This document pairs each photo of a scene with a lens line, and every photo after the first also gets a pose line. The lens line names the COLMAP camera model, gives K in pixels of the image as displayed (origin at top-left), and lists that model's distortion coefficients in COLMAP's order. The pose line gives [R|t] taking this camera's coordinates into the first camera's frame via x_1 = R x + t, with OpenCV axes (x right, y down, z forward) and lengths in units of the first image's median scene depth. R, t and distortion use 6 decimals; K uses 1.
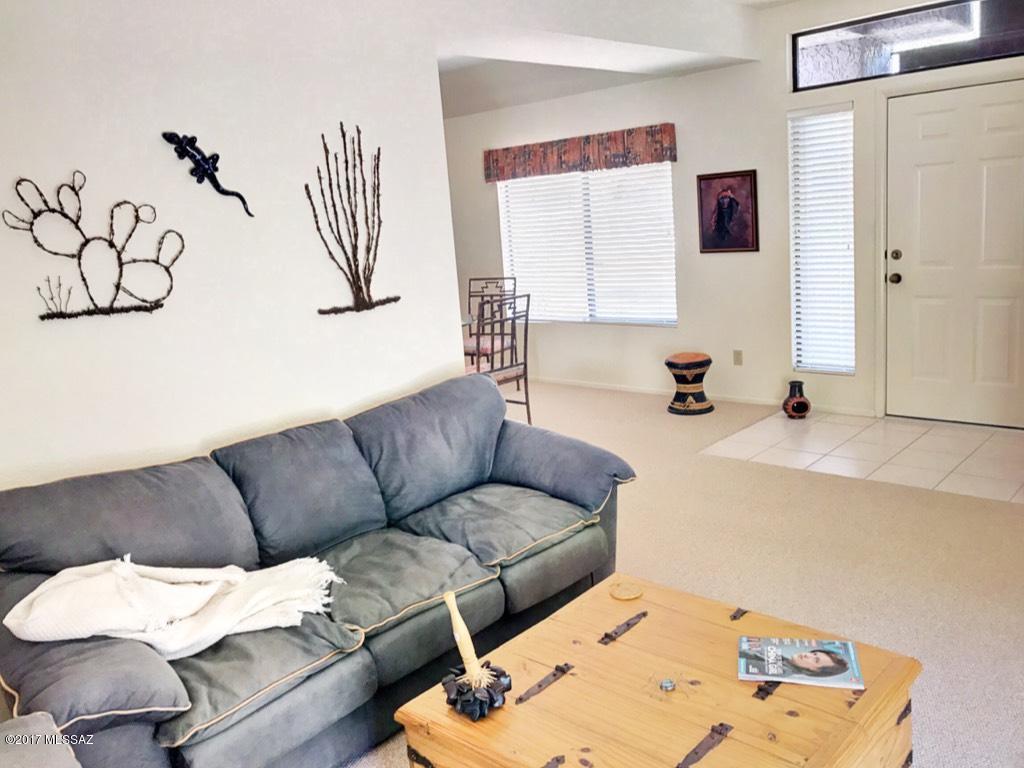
lens RADIAL K [[835.7, 0, 513.9], [0, 835.7, 371.2], [0, 0, 1]] dist [0.004657, -0.016049]
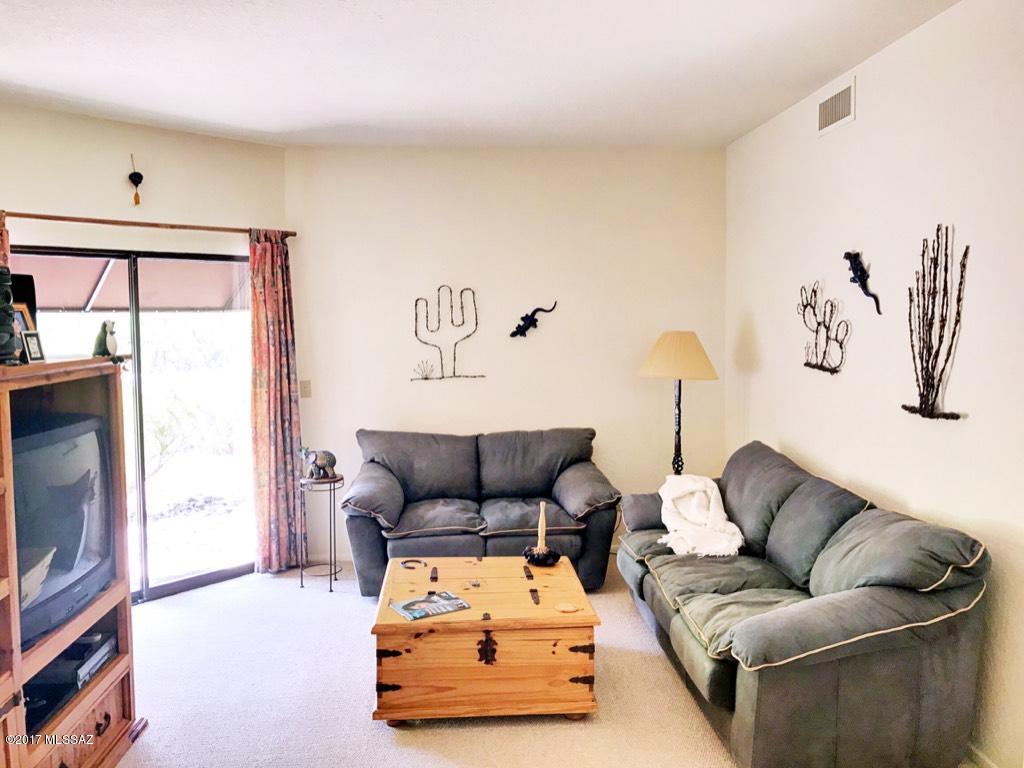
lens RADIAL K [[828.1, 0, 514.8], [0, 828.1, 363.9], [0, 0, 1]] dist [0.007873, 0.001060]
pose [[-0.680683, 0.122922, -0.722192, 0.982463], [-0.075416, 0.968827, 0.235982, -0.384206], [0.728686, 0.215094, -0.650193, 1.511851]]
